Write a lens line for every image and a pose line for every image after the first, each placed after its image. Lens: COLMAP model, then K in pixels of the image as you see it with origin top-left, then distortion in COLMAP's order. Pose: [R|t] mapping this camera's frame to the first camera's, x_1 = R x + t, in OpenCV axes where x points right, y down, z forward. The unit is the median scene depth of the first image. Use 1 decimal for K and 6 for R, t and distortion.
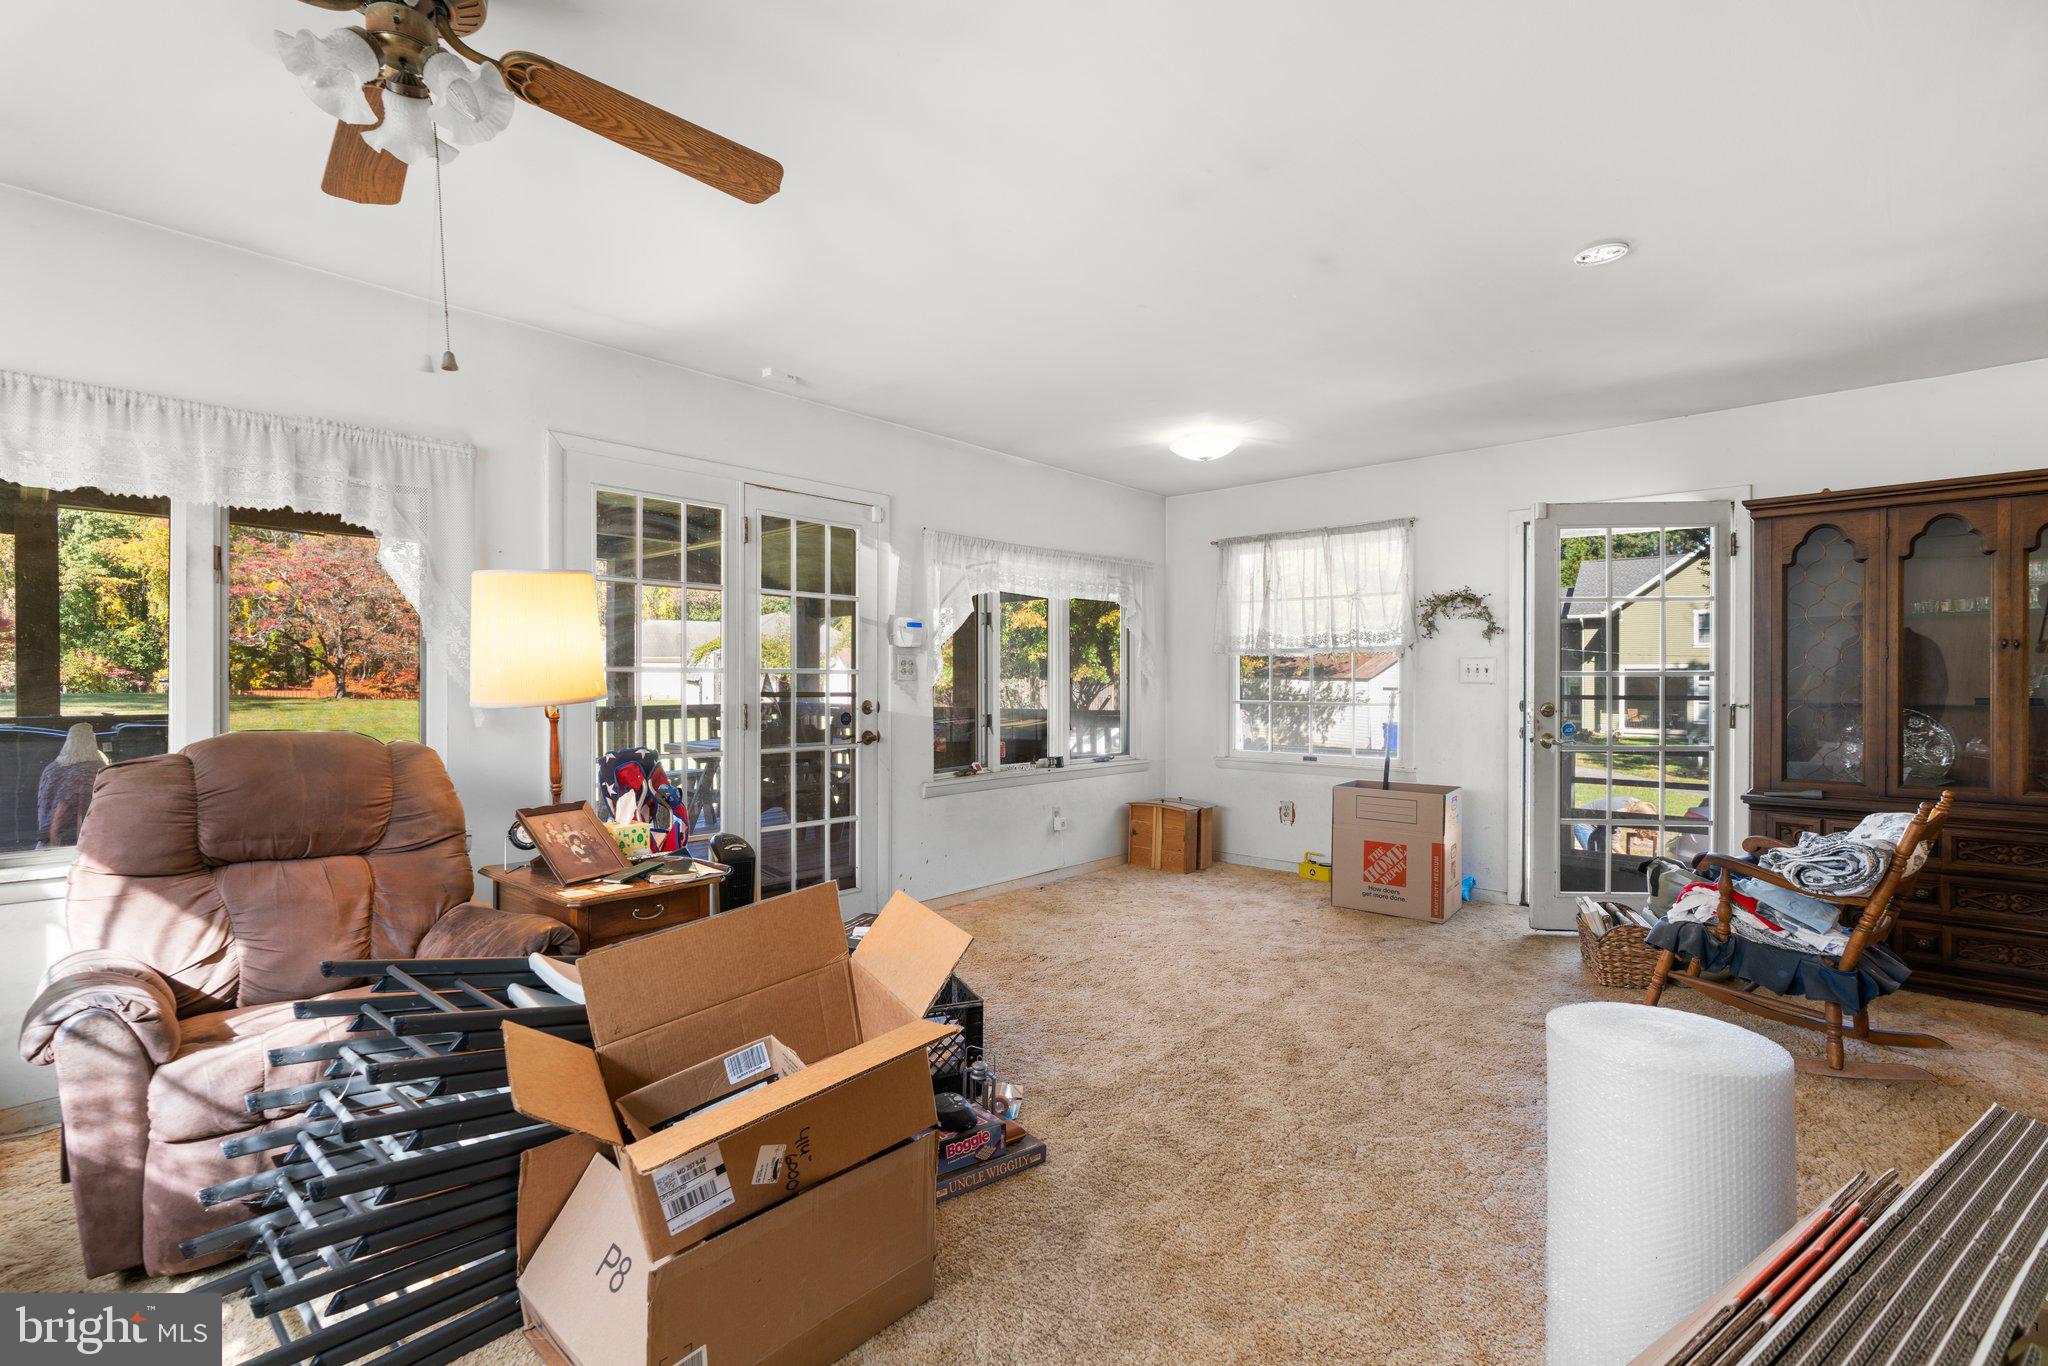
lens RADIAL K [[917.2, 0, 1014.5], [0, 917.2, 685.5], [0, 0, 1]] dist [-0.015621, 0.007405]
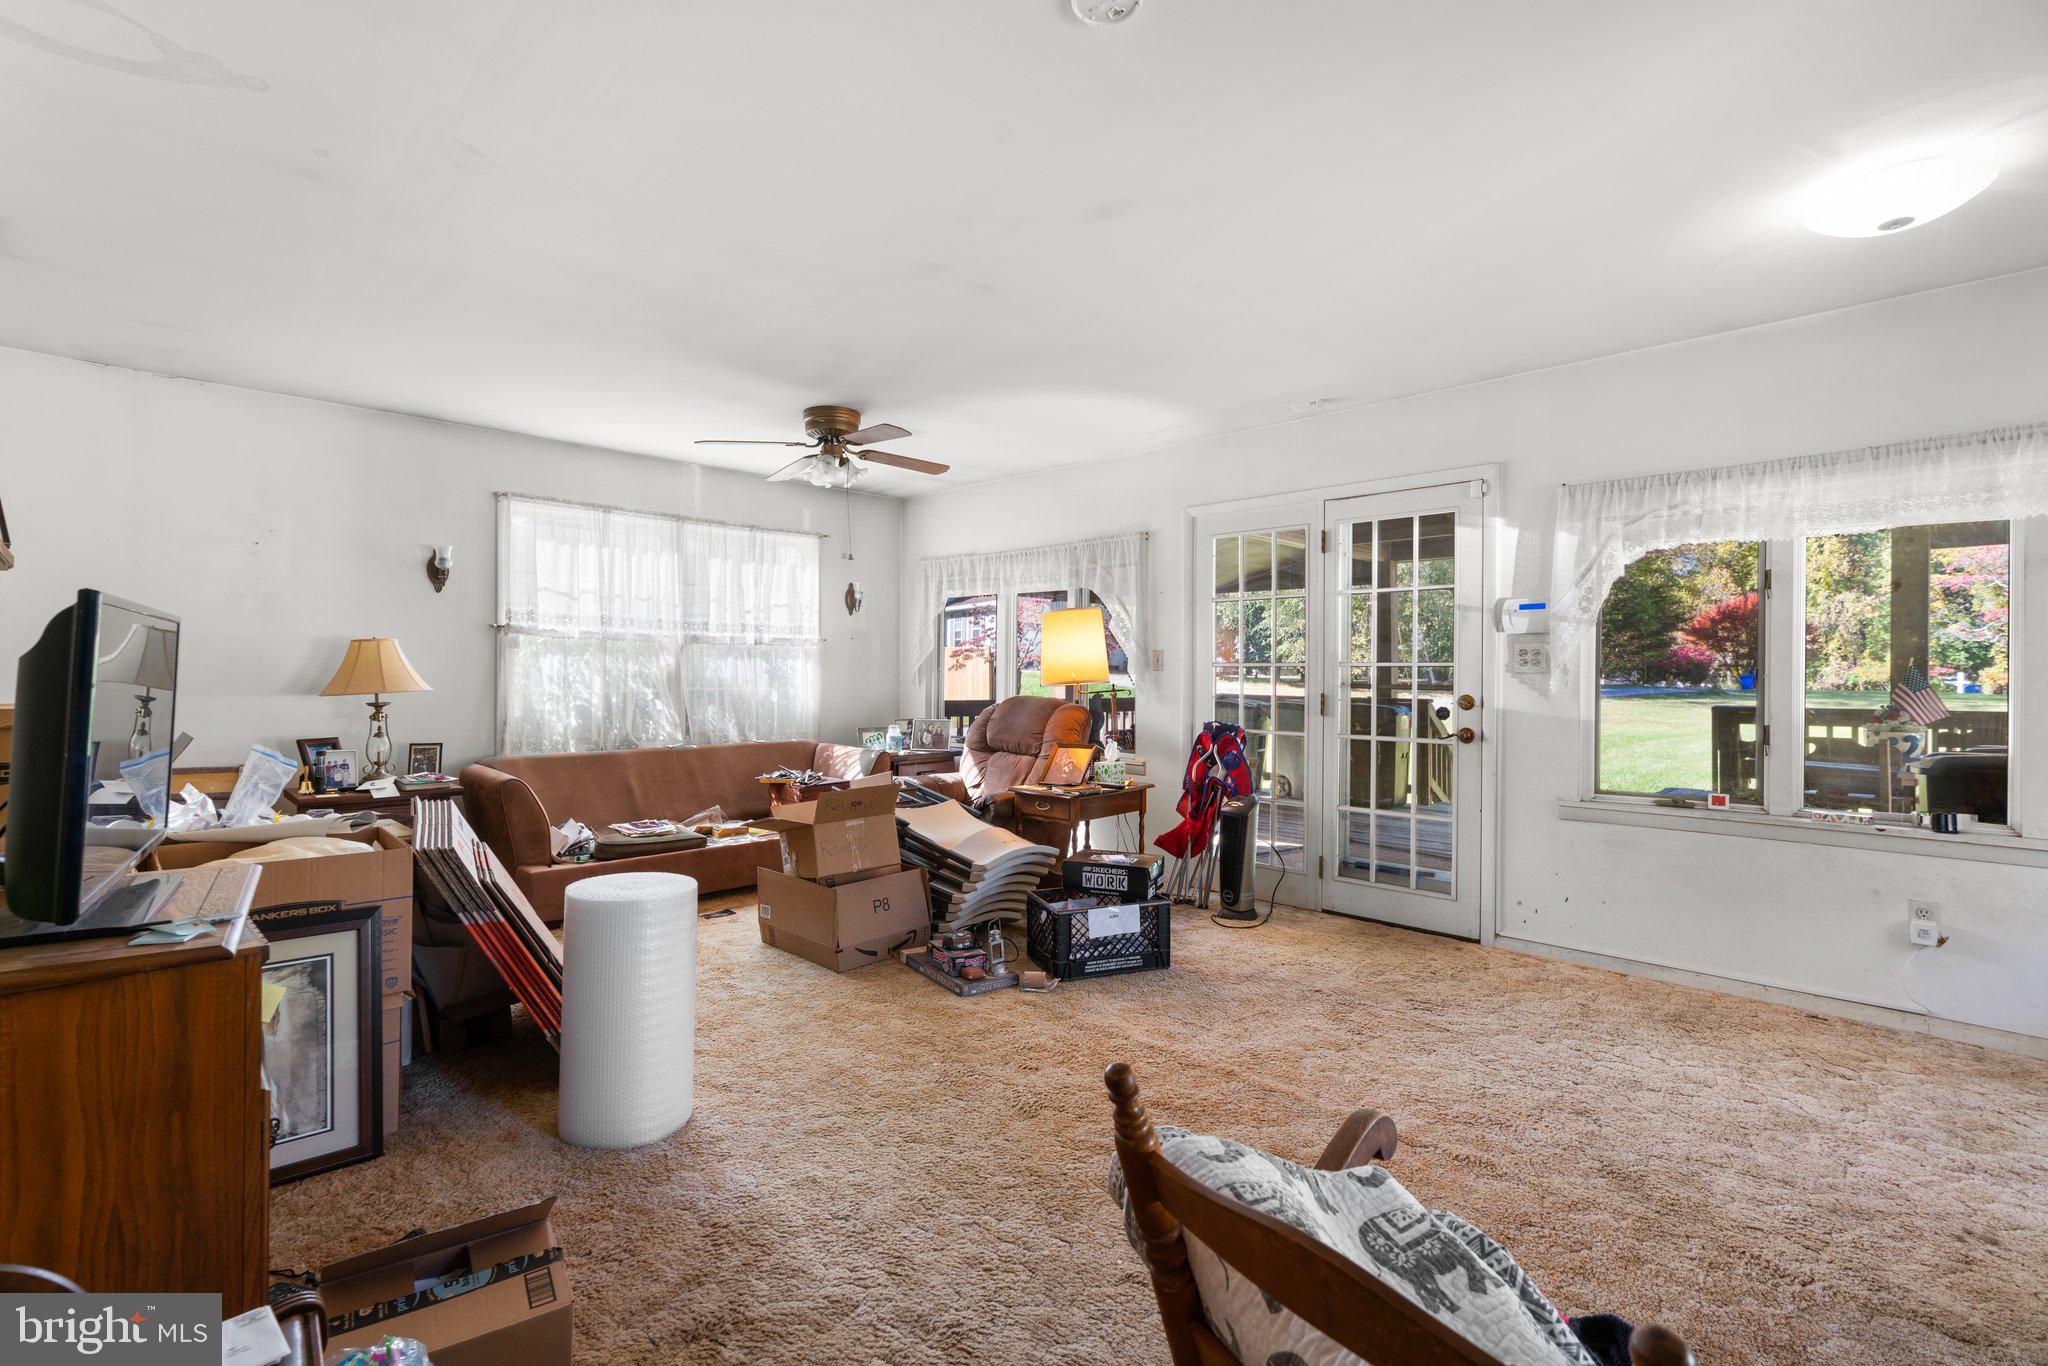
lens RADIAL K [[917.2, 0, 1008.9], [0, 917.2, 674.9], [0, 0, 1]] dist [-0.015621, 0.007405]
pose [[-0.038520, 0.000036, -0.999258, 0.768418], [-0.010363, 0.999946, 0.000436, 0.000592], [0.999204, 0.010372, -0.038517, 0.576991]]
